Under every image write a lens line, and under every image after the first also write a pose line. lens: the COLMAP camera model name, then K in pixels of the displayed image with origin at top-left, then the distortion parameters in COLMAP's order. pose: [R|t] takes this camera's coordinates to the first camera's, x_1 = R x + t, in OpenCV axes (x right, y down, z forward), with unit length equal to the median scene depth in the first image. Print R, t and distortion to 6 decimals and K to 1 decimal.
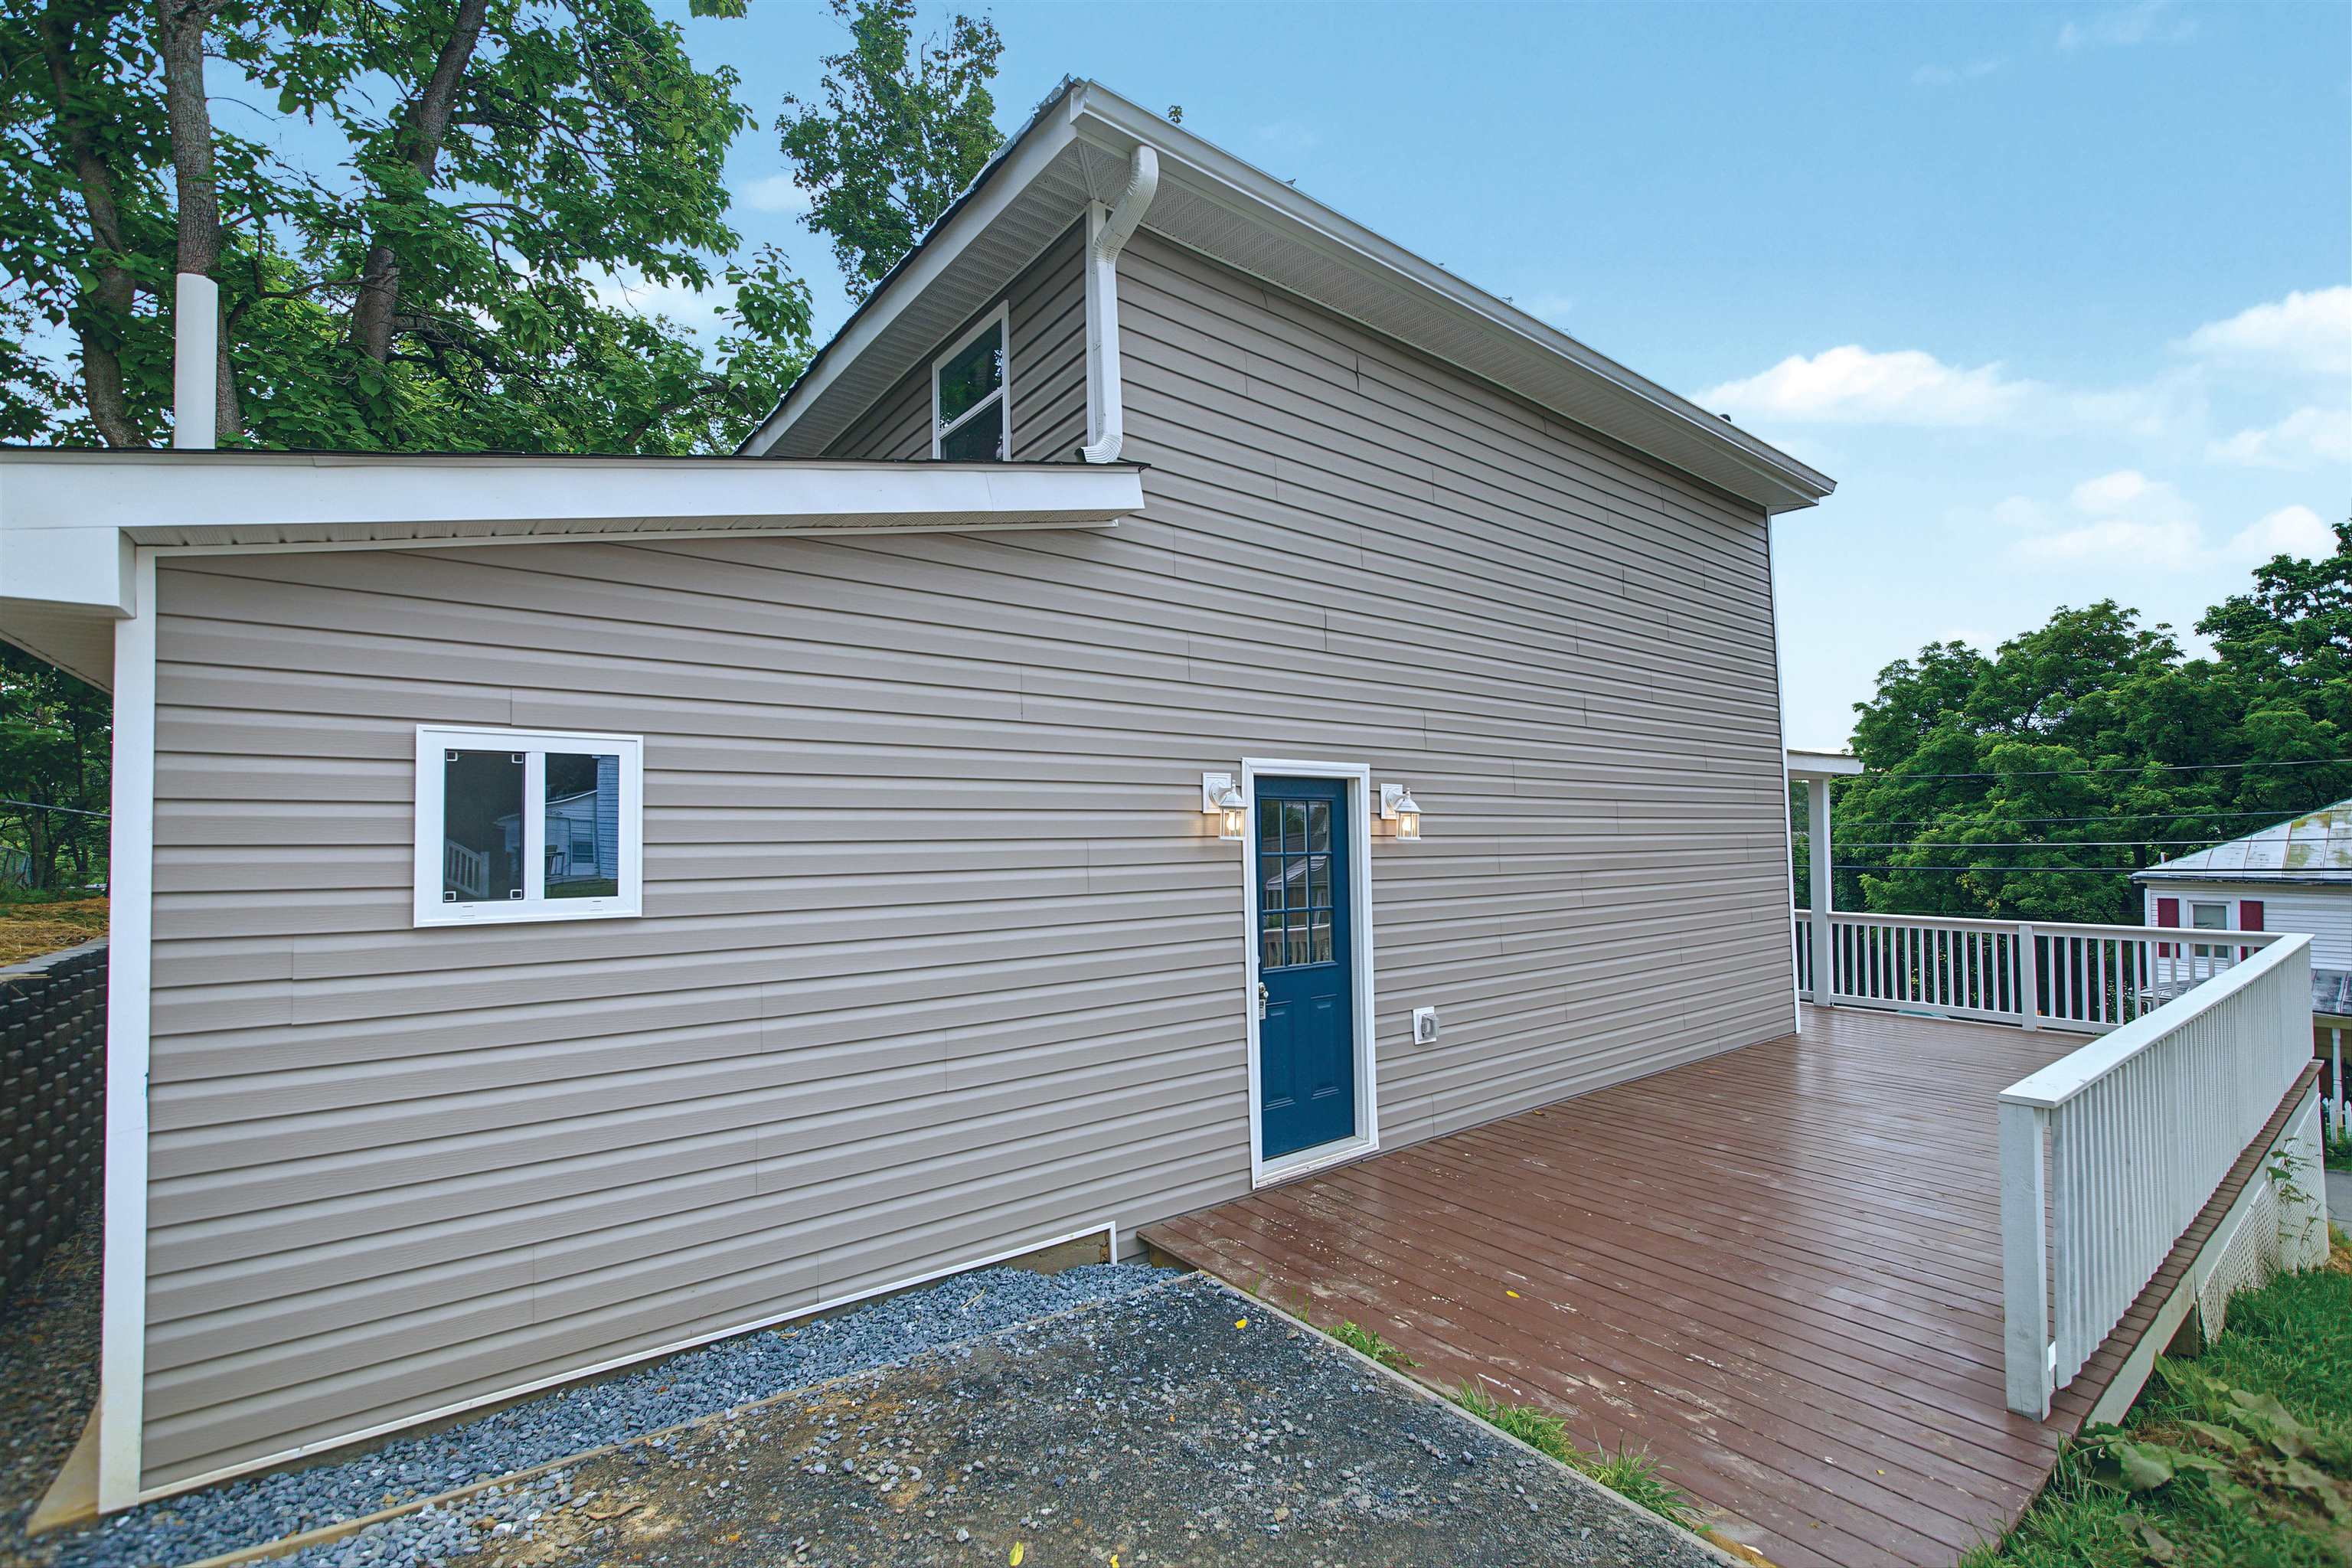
lens RADIAL K [[996.3, 0, 1190.5], [0, 996.3, 819.7], [0, 0, 1]] dist [-0.000320, -0.000710]
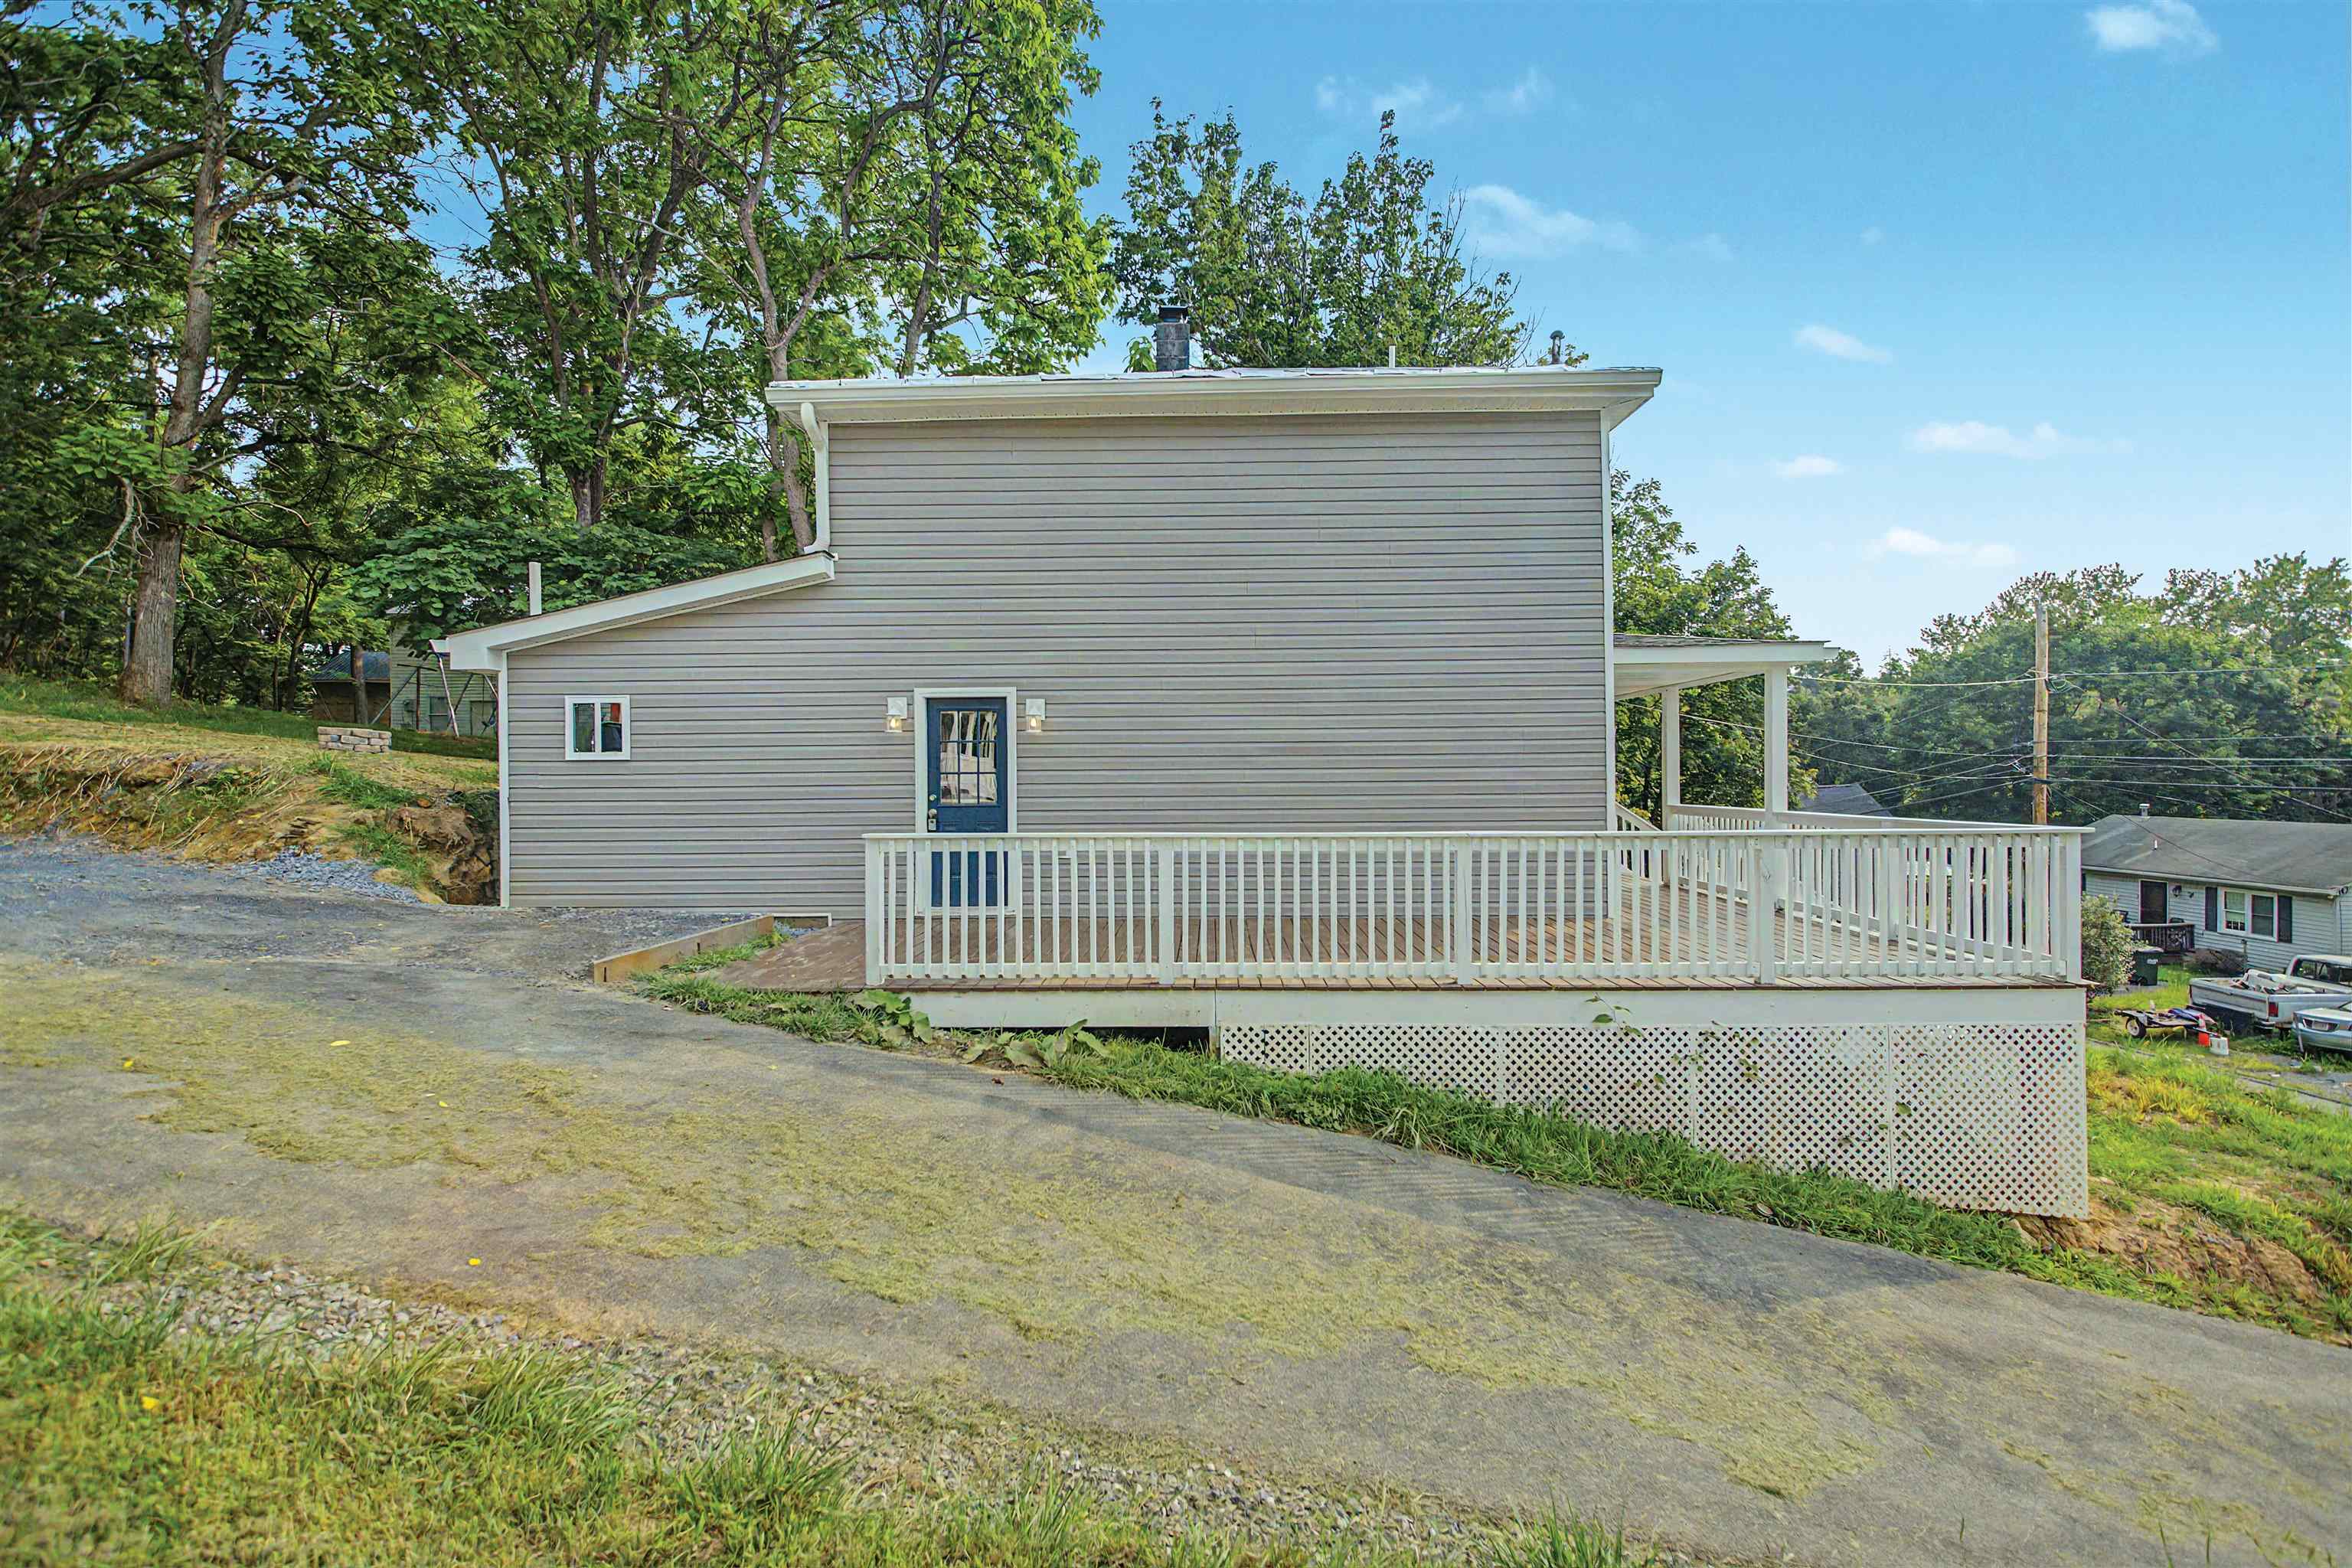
lens RADIAL K [[996.3, 0, 1180.7], [0, 996.3, 779.2], [0, 0, 1]] dist [-0.000320, -0.000710]
pose [[0.785820, 0.008825, -0.618392, 1.566099], [0.011234, 0.999530, 0.028539, 0.058127], [0.618353, -0.029374, 0.785351, -0.162641]]
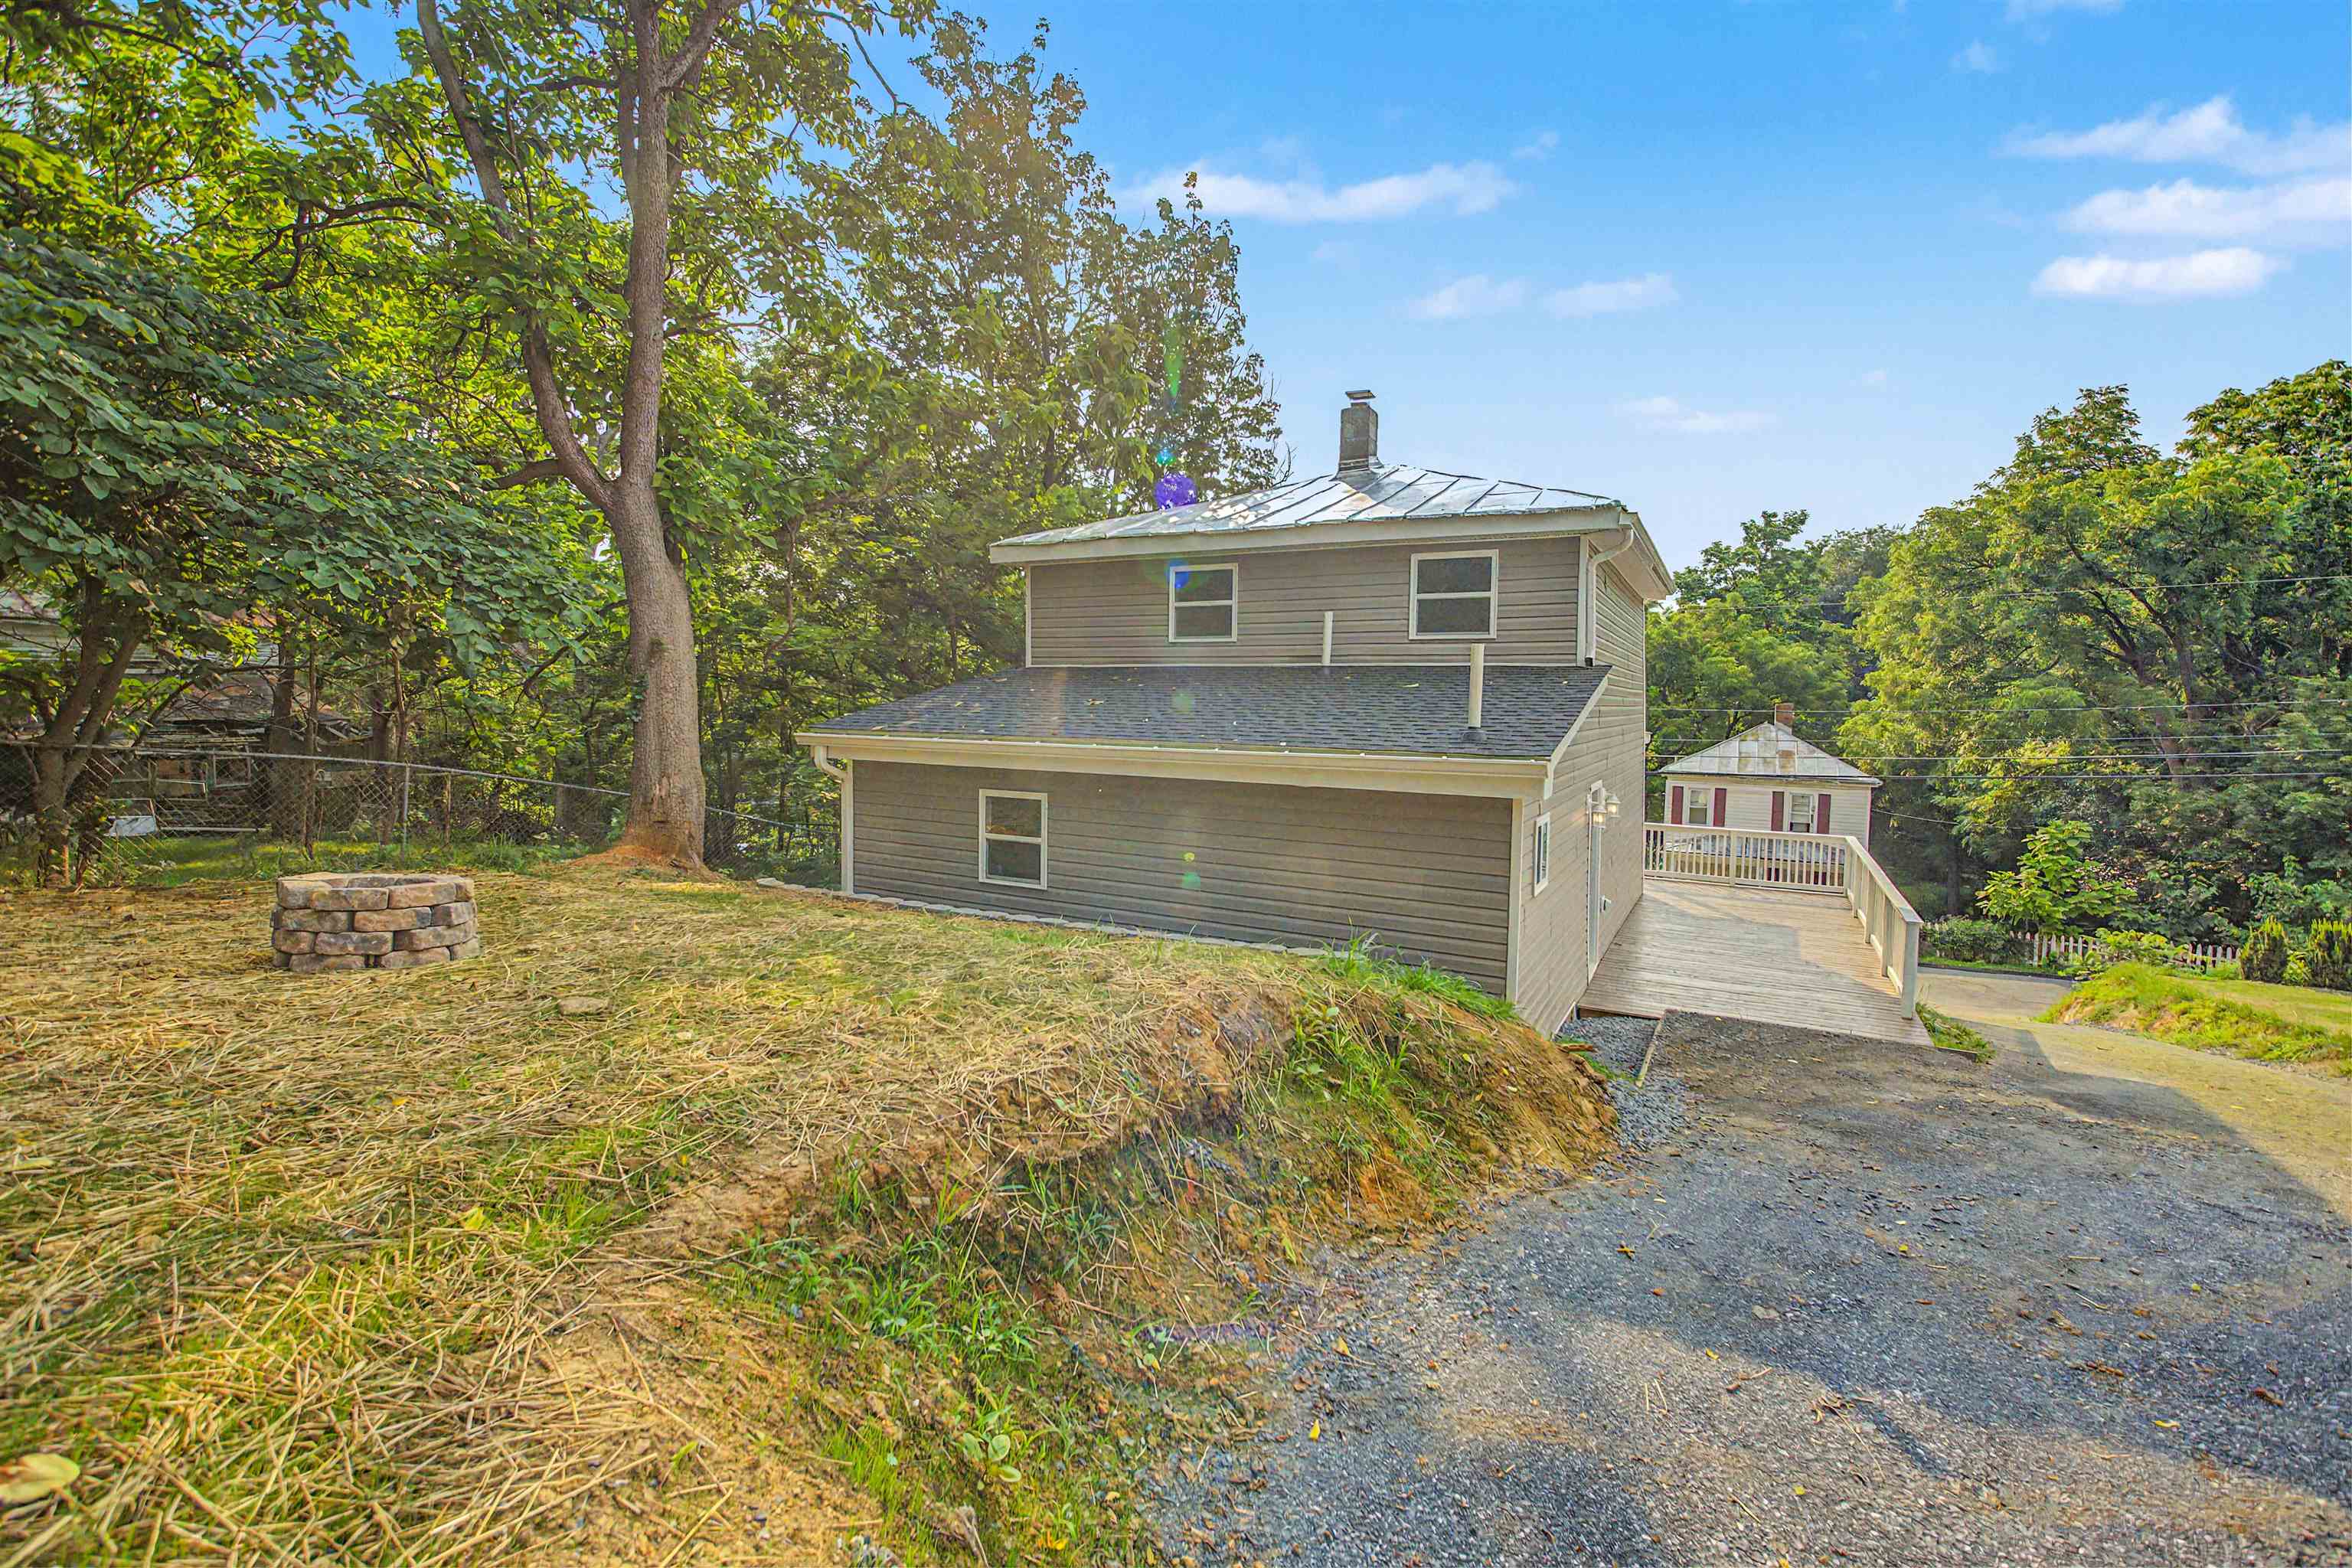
lens RADIAL K [[996.3, 0, 1207.6], [0, 996.3, 774.6], [0, 0, 1]] dist [-0.000320, -0.000710]
pose [[0.916619, -0.005094, 0.399730, -1.487967], [-0.032320, 0.995701, 0.086800, -0.236380], [-0.398454, -0.092482, 0.912514, -0.588334]]
